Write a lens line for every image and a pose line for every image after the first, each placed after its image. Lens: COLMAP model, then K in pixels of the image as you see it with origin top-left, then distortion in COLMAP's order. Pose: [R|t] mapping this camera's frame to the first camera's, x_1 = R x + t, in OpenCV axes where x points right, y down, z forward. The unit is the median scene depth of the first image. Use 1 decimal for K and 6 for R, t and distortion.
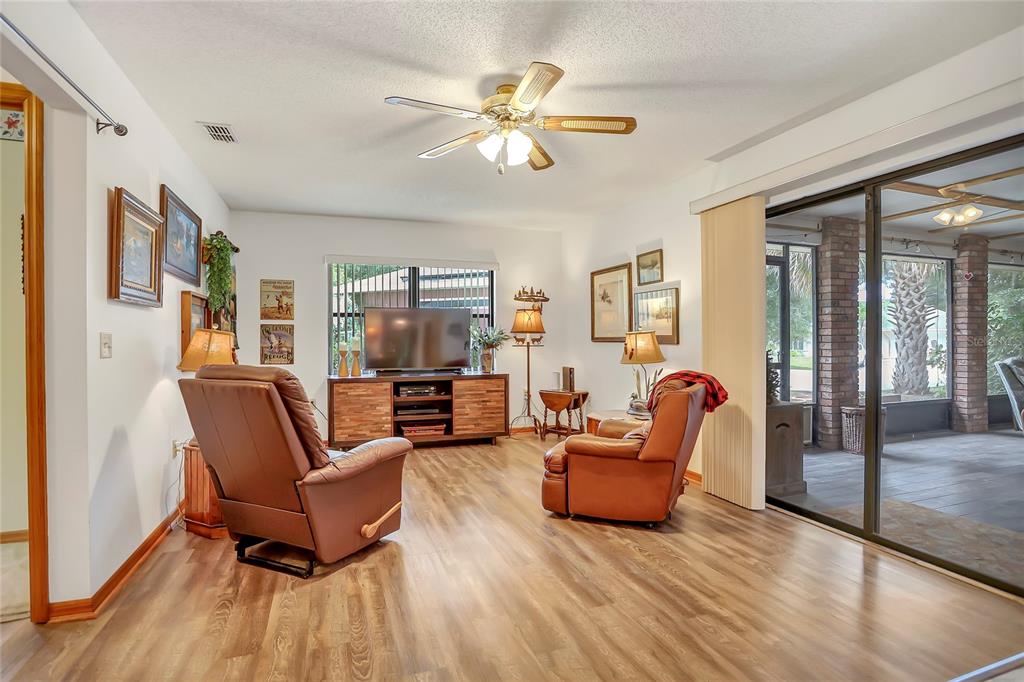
lens RADIAL K [[518.5, 0, 493.5], [0, 518.5, 339.0], [0, 0, 1]] dist [-0.059584, 0.024956]
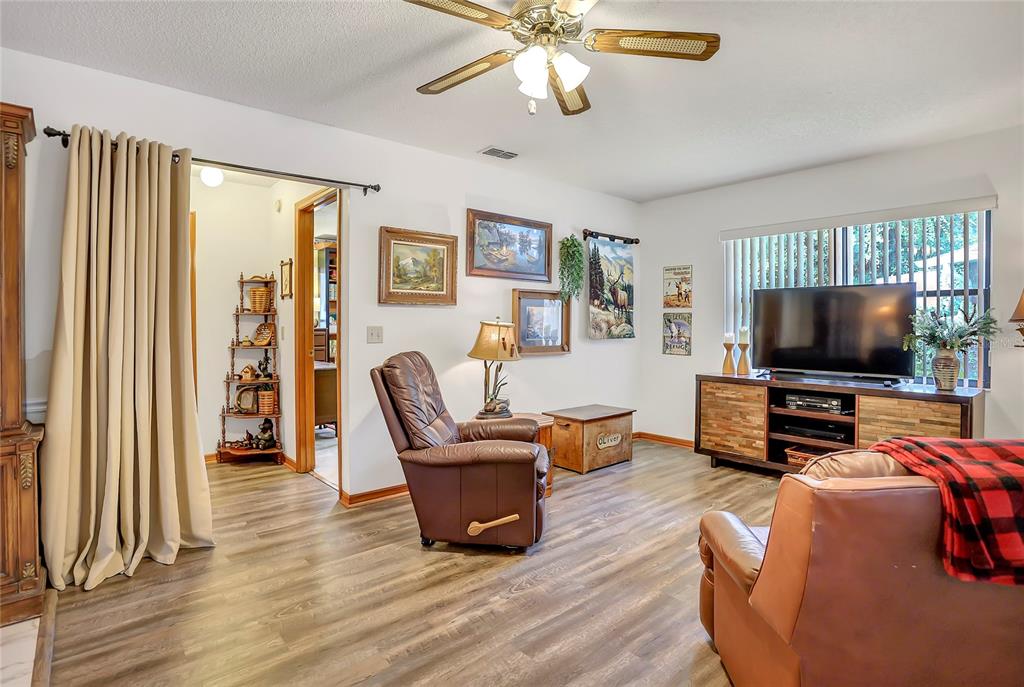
lens RADIAL K [[520.3, 0, 511.1], [0, 520.3, 328.1], [0, 0, 1]] dist [-0.045766, 0.000140]
pose [[0.365777, 0.012913, -0.930613, 0.371621], [-0.001733, 0.999911, 0.013193, -0.012657], [0.930701, -0.003213, 0.365767, 0.373701]]
